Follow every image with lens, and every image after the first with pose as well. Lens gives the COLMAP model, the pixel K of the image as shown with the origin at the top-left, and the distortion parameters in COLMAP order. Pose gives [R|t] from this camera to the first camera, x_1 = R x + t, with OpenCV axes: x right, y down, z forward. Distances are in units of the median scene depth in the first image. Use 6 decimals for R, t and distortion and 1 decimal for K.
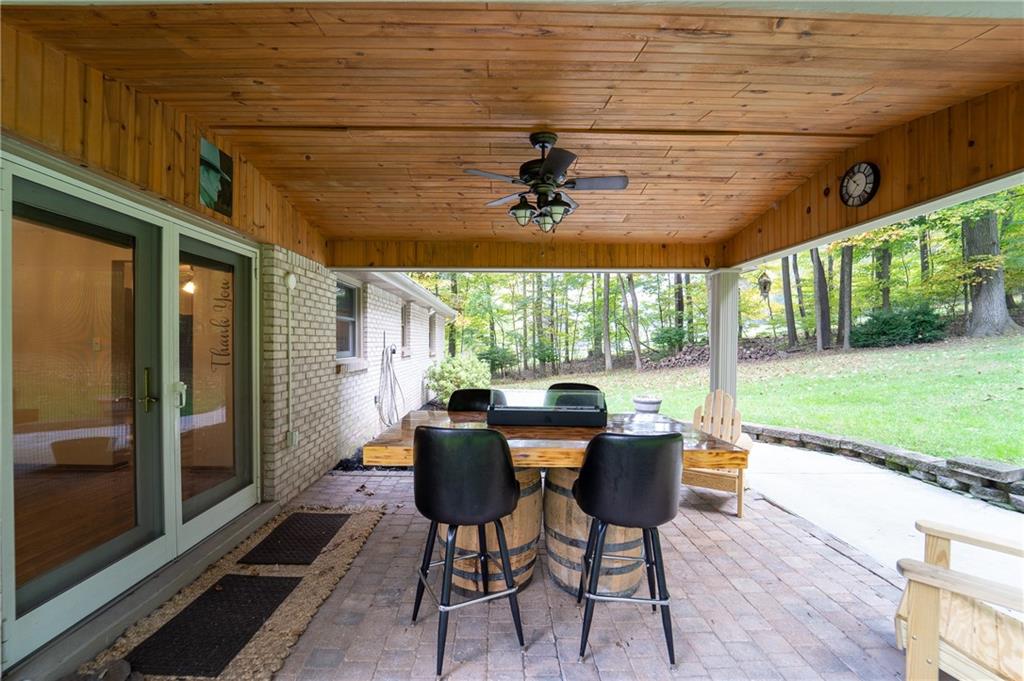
lens RADIAL K [[431.1, 0, 514.4], [0, 431.1, 339.1], [0, 0, 1]] dist [-0.020520, -0.000623]
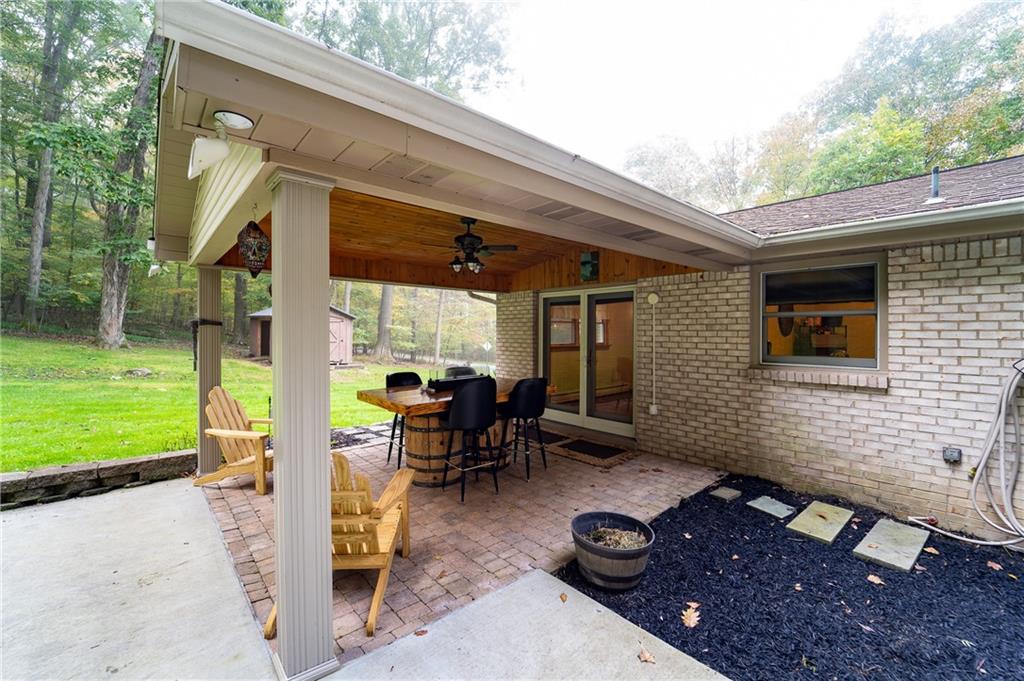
lens RADIAL K [[431.1, 0, 514.4], [0, 431.1, 339.1], [0, 0, 1]] dist [-0.020520, -0.000623]
pose [[-0.780192, 0.002448, -0.625536, 0.991580], [-0.003685, 0.999957, 0.008510, -0.016264], [0.625530, 0.008944, -0.780149, 2.473448]]
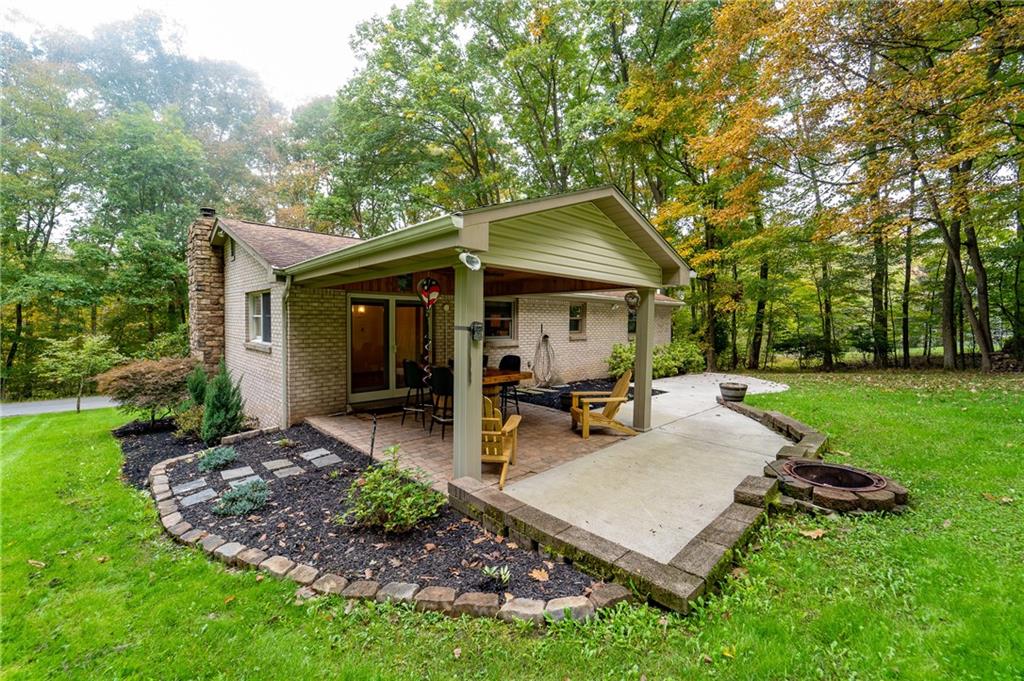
lens RADIAL K [[431.1, 0, 514.4], [0, 431.1, 339.1], [0, 0, 1]] dist [-0.020520, -0.000623]
pose [[0.672053, 0.038328, -0.739510, 2.145000], [-0.003700, 0.998821, 0.048406, -0.103297], [0.740494, -0.029795, 0.671402, -0.519475]]
